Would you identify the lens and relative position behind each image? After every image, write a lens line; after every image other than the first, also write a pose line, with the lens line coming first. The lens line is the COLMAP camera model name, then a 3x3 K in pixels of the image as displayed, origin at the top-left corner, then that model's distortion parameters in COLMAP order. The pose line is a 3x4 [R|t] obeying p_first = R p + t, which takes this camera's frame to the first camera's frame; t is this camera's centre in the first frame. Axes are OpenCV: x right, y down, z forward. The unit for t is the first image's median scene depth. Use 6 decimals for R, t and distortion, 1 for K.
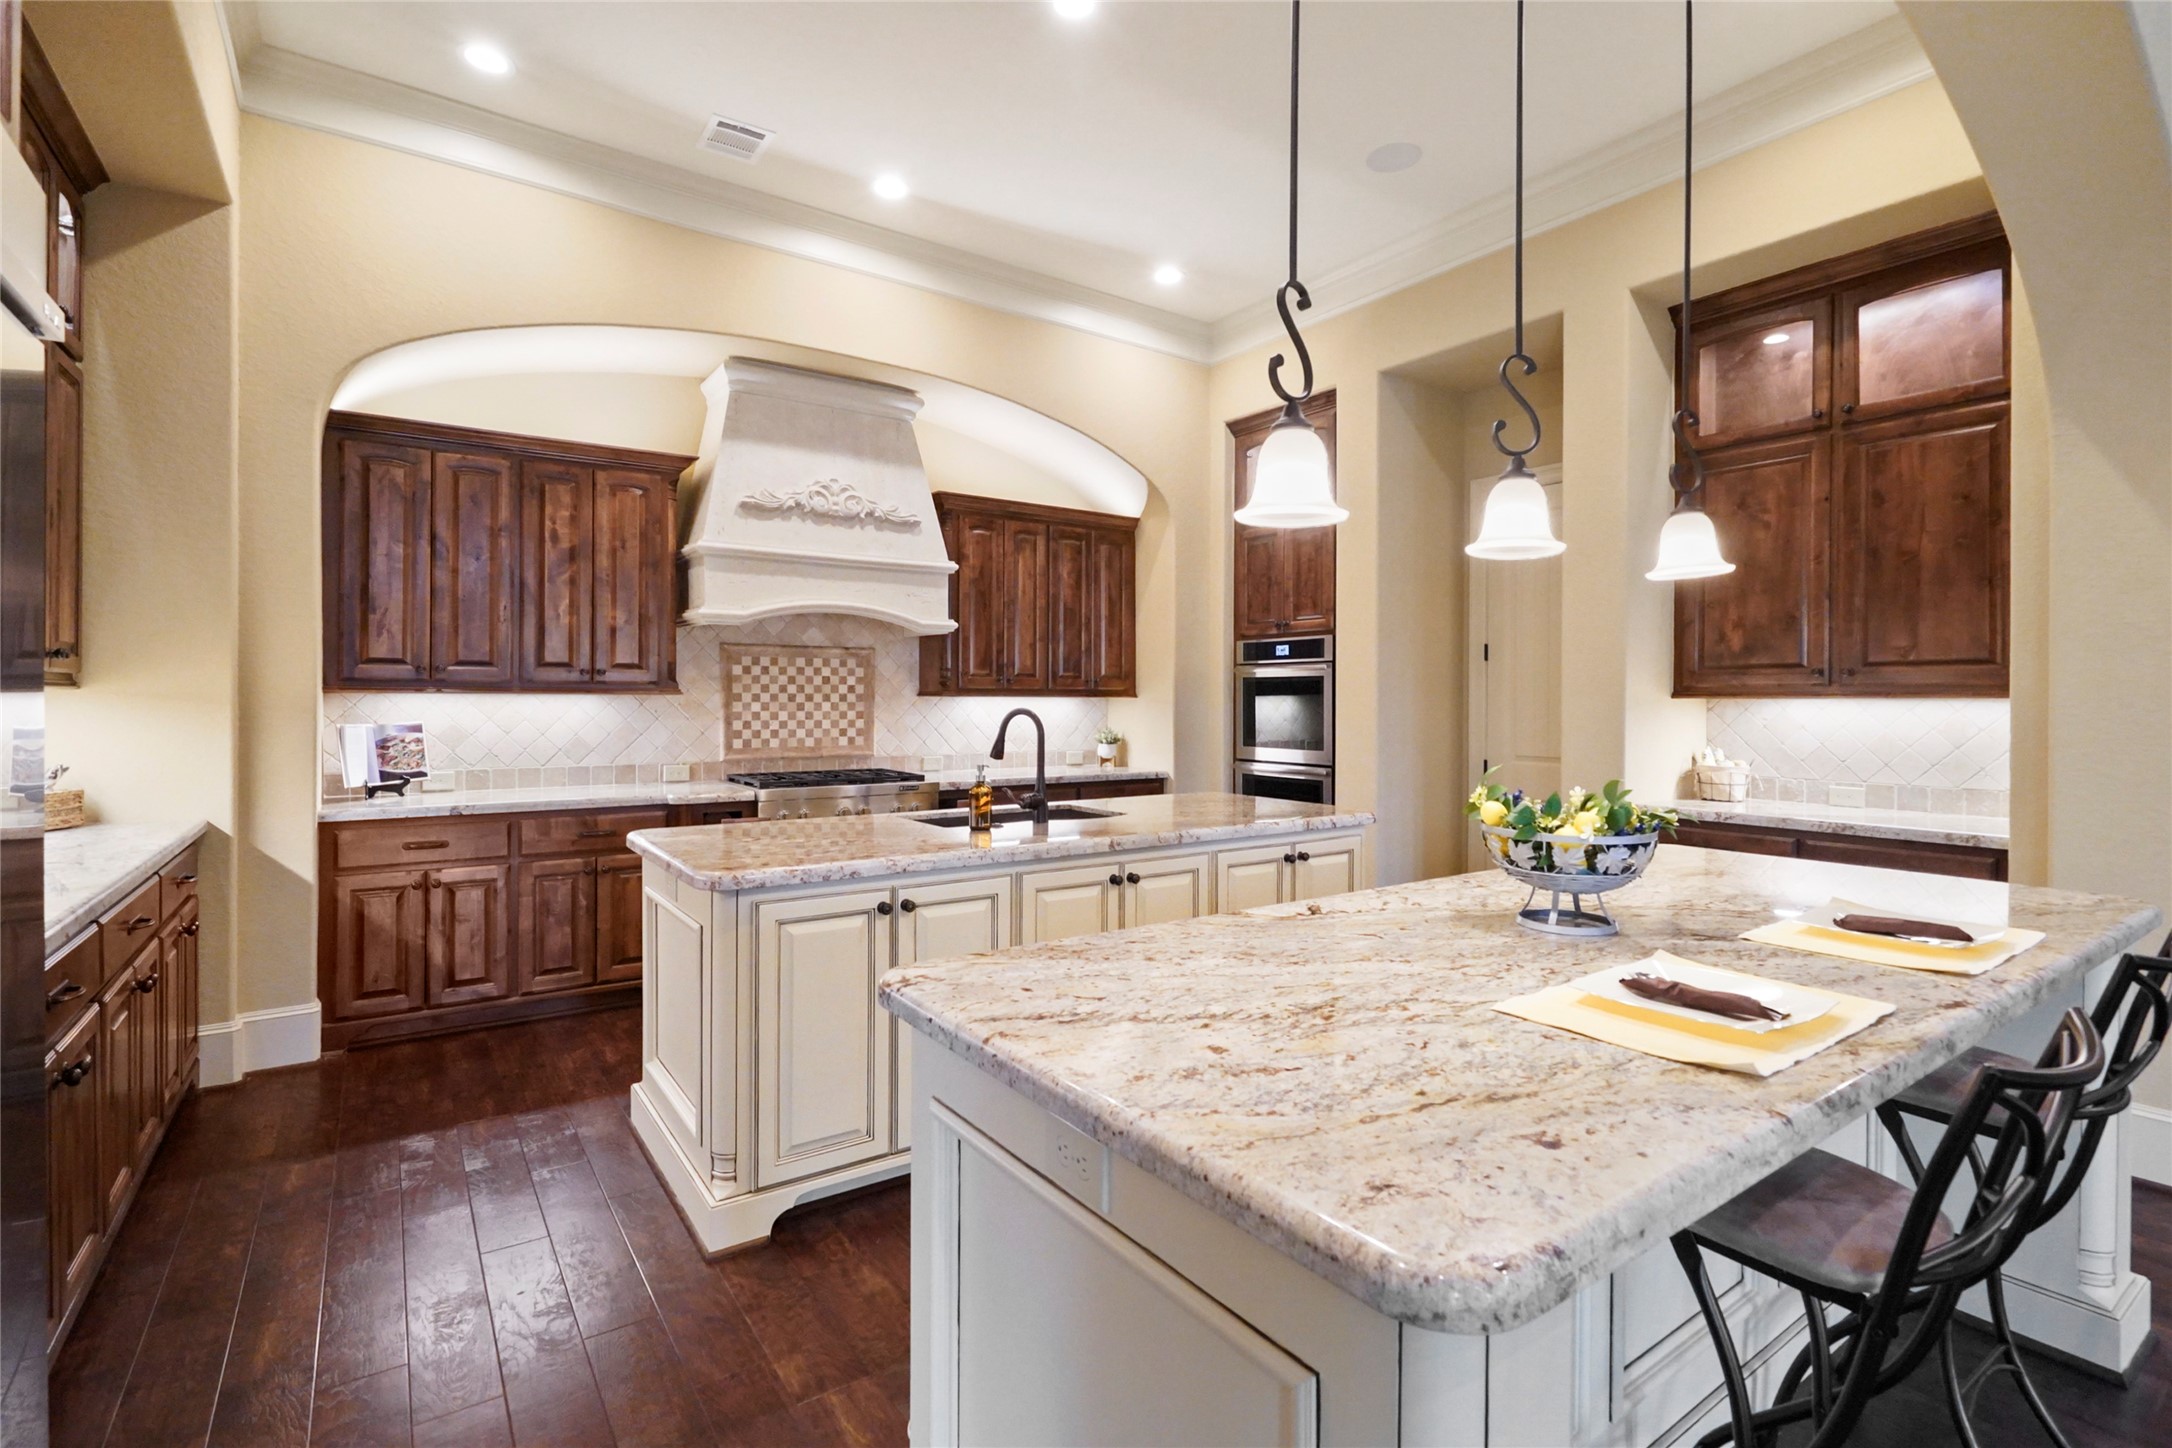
lens RADIAL K [[1003.7, 0, 1082.5], [0, 1003.7, 704.4], [0, 0, 1]] dist [-0.000562, -0.000082]
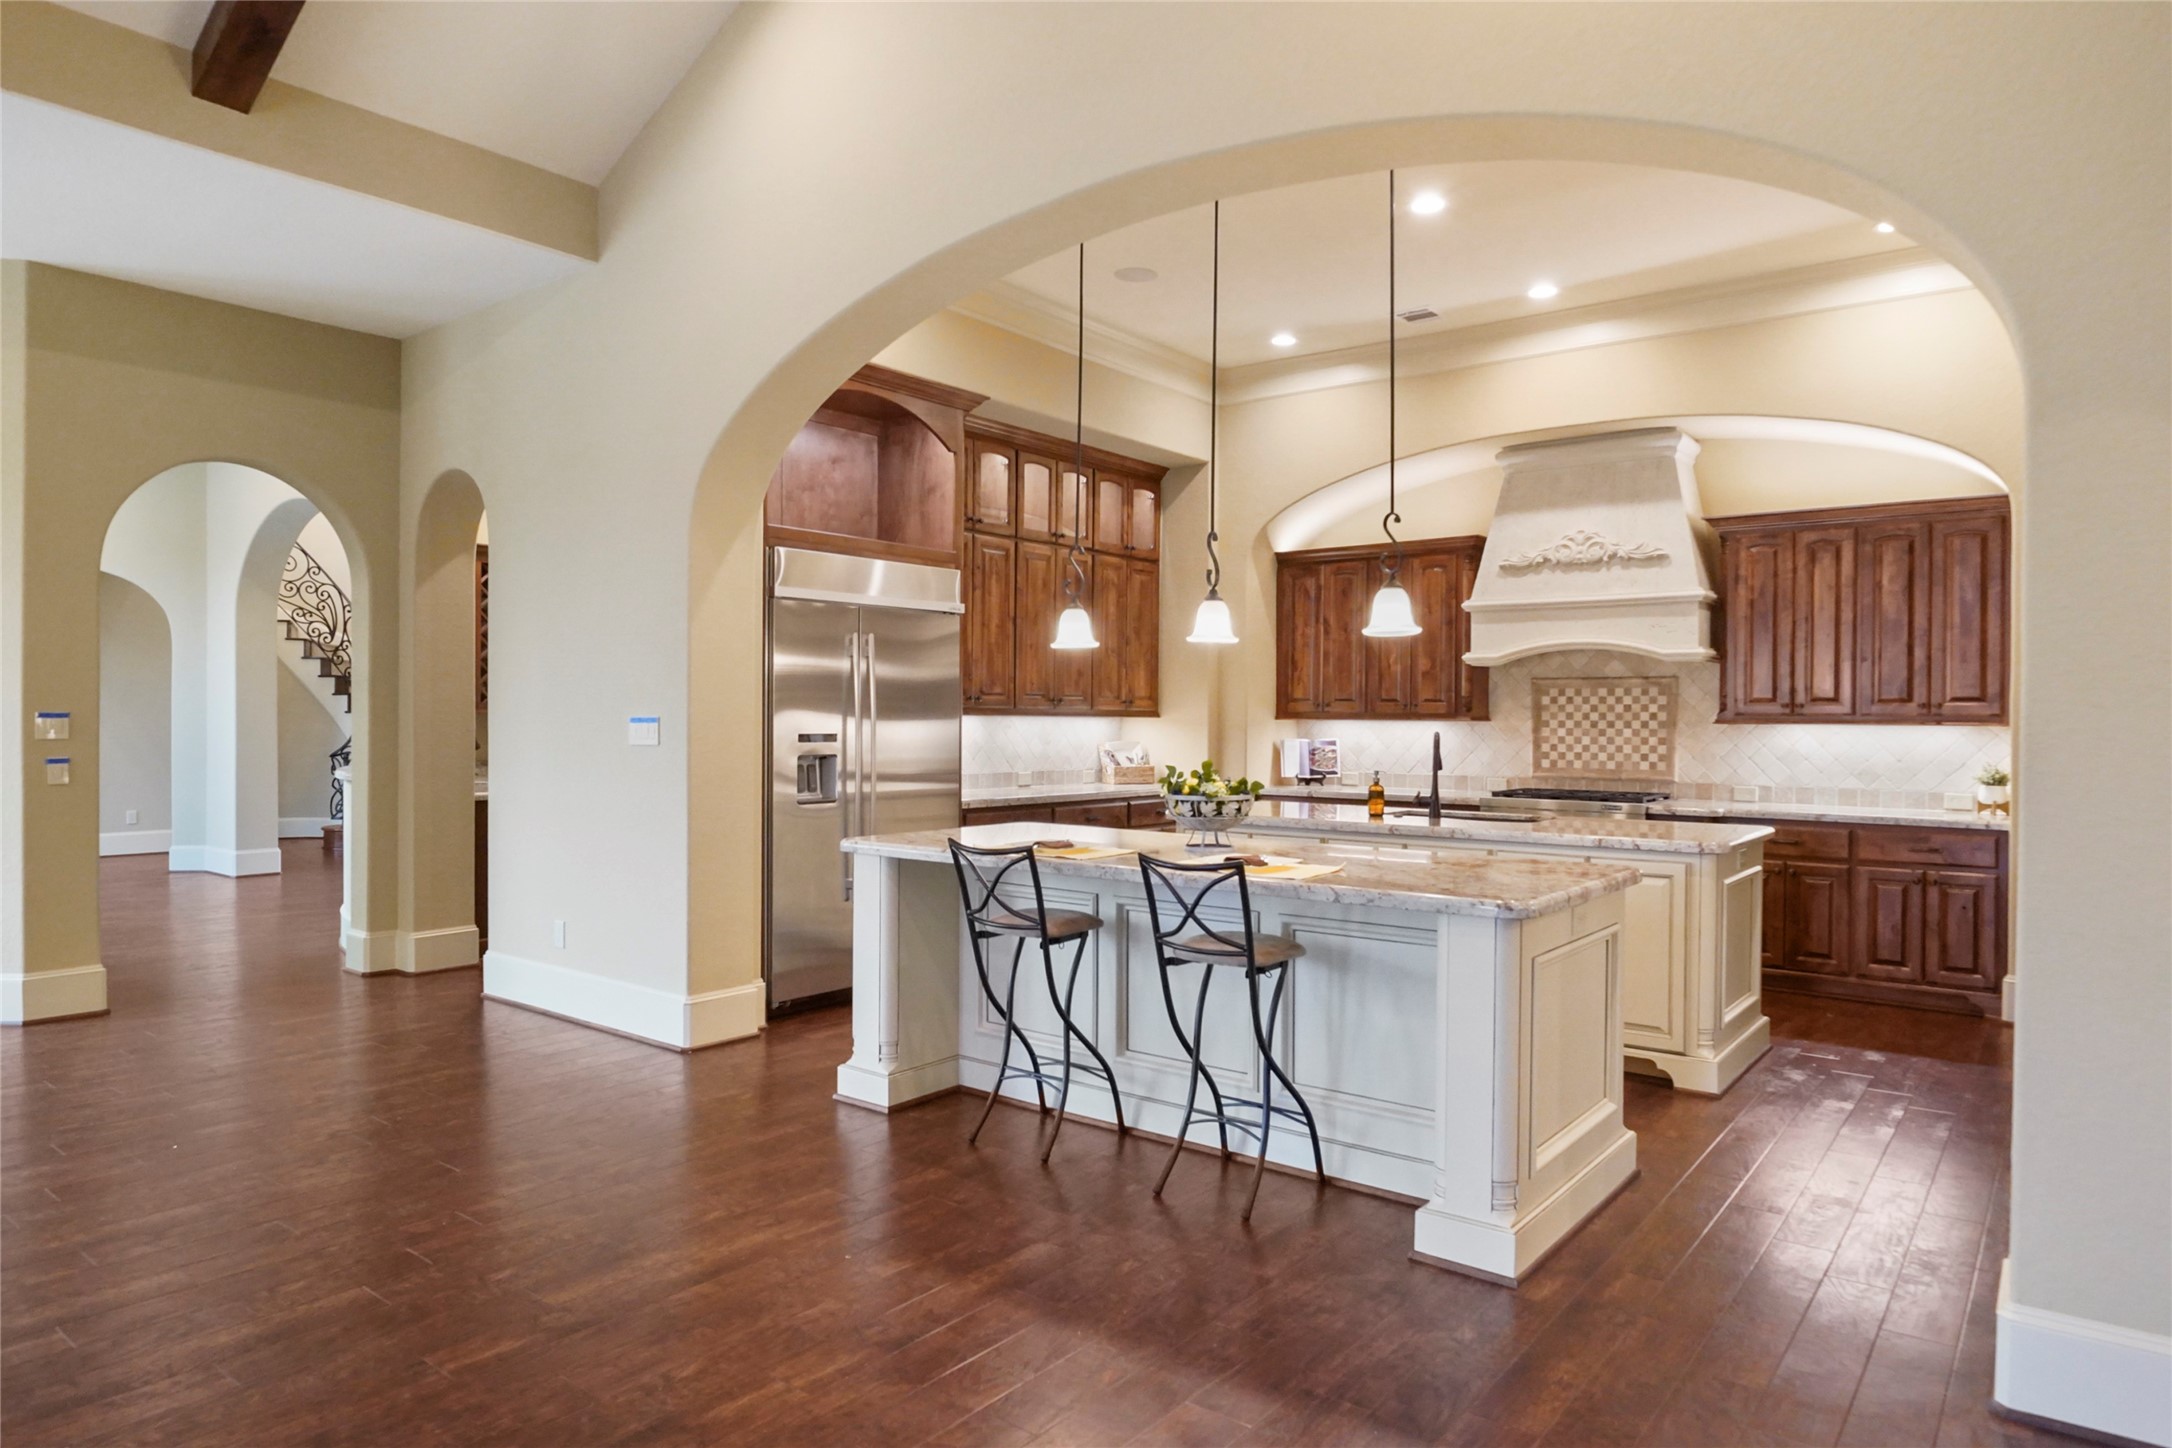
lens RADIAL K [[1304.5, 0, 1085.1], [0, 1304.5, 727.9], [0, 0, 1]] dist [-0.000997, -0.000070]
pose [[0.300284, 0.003427, -0.953844, 0.929805], [-0.013578, 0.999908, -0.000682, 0.006024], [0.953753, 0.013156, 0.300303, 0.027257]]
